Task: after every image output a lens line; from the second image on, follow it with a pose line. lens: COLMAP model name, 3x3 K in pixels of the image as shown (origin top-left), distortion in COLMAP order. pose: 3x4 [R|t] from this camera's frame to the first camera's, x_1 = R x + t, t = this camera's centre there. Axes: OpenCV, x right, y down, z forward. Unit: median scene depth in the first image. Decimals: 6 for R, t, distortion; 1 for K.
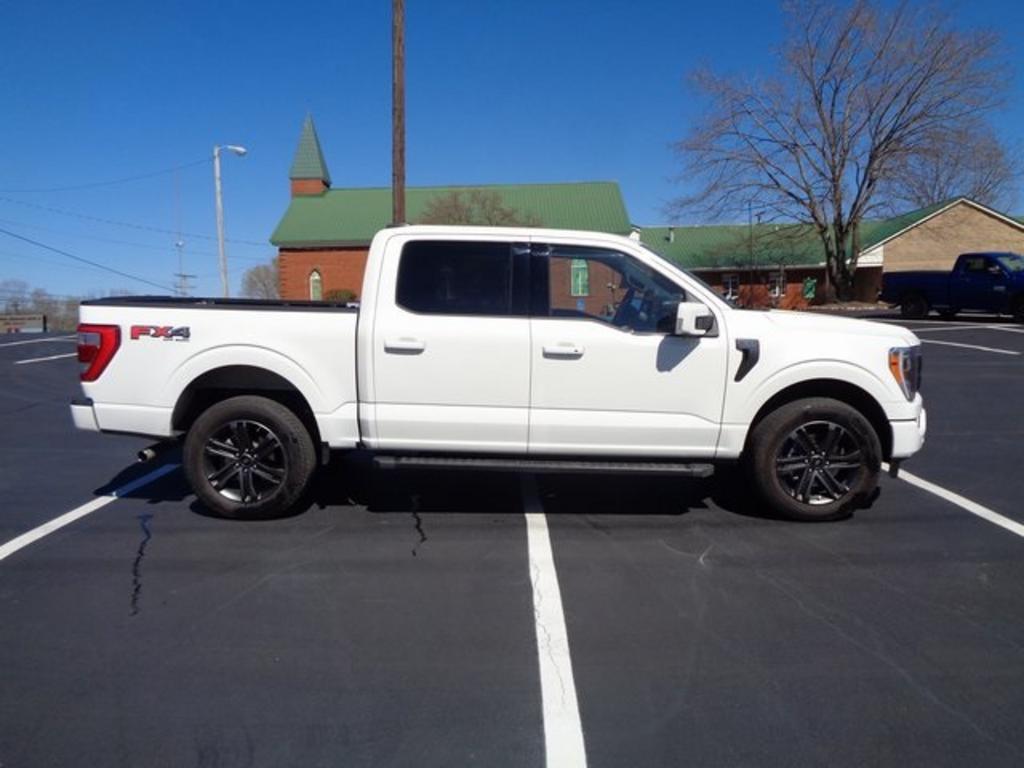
lens RADIAL K [[742.0, 0, 487.4], [0, 742.0, 387.6], [0, 0, 1]] dist [0.008724, 0.000231]
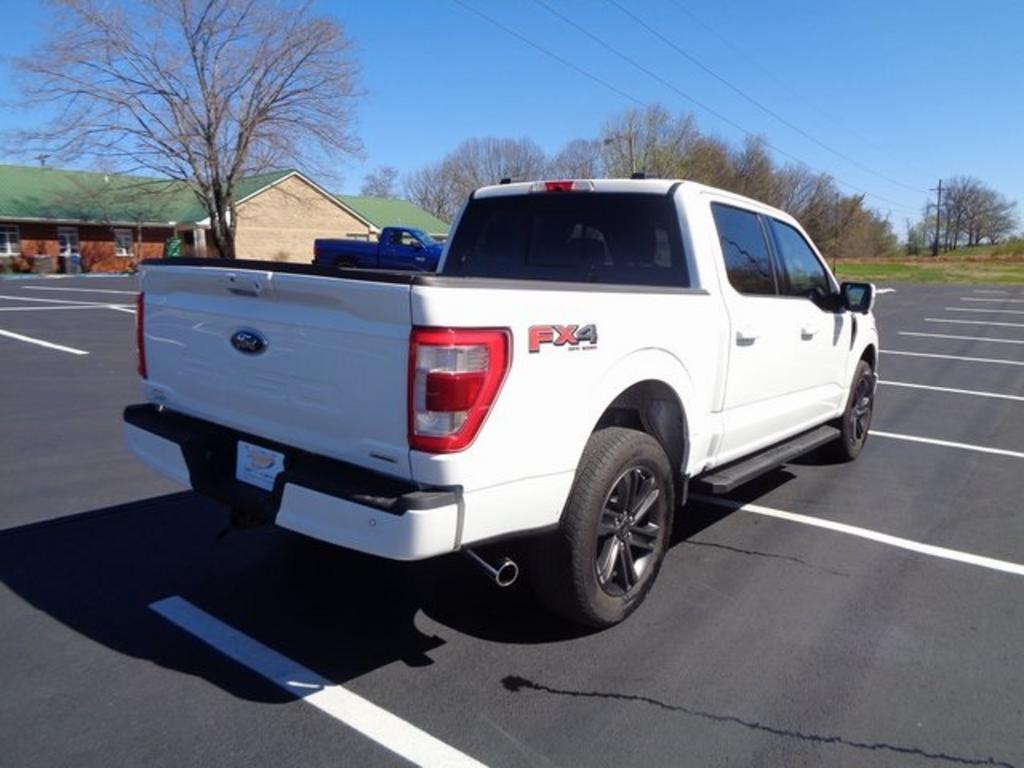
lens RADIAL K [[757.9, 0, 520.1], [0, 757.9, 385.4], [0, 0, 1]] dist [-0.005042, -0.004038]
pose [[0.575135, -0.104230, 0.811391, -0.134315], [0.065420, 0.994533, 0.081385, -0.012637], [-0.815439, 0.006274, 0.578810, 0.103942]]
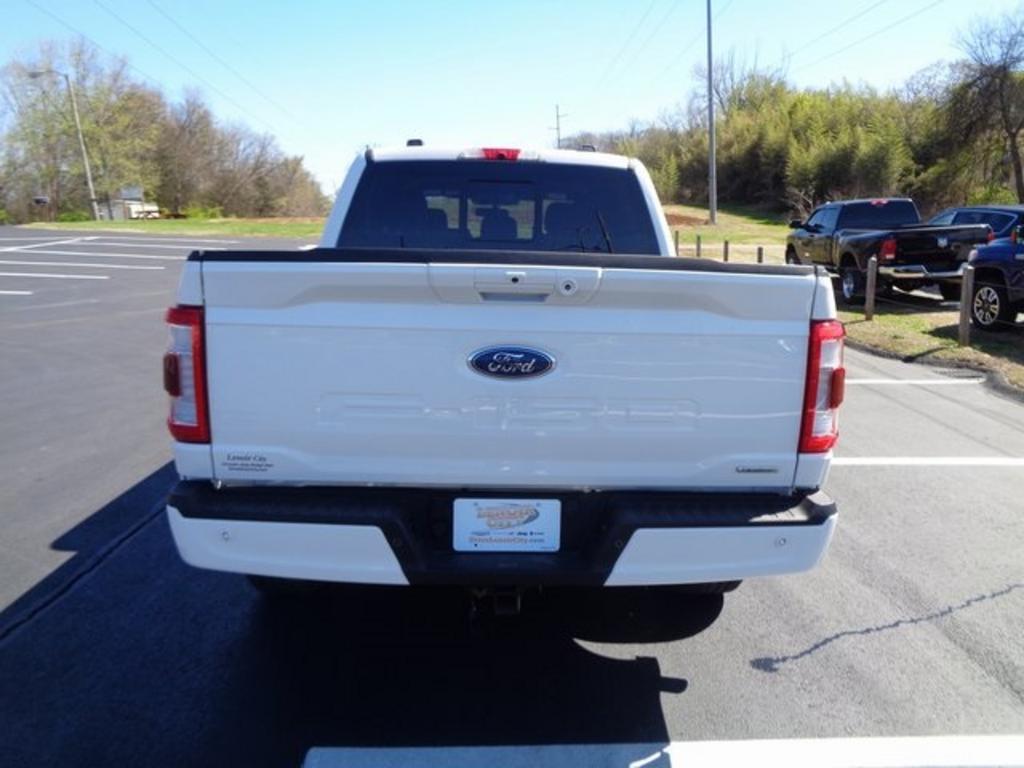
lens RADIAL K [[757.9, 0, 520.1], [0, 757.9, 385.4], [0, 0, 1]] dist [-0.005042, -0.004038]
pose [[-0.099492, -0.185701, 0.977556, -0.144211], [0.103576, 0.975161, 0.195788, -0.022882], [-0.989633, 0.120730, -0.077787, 0.181678]]
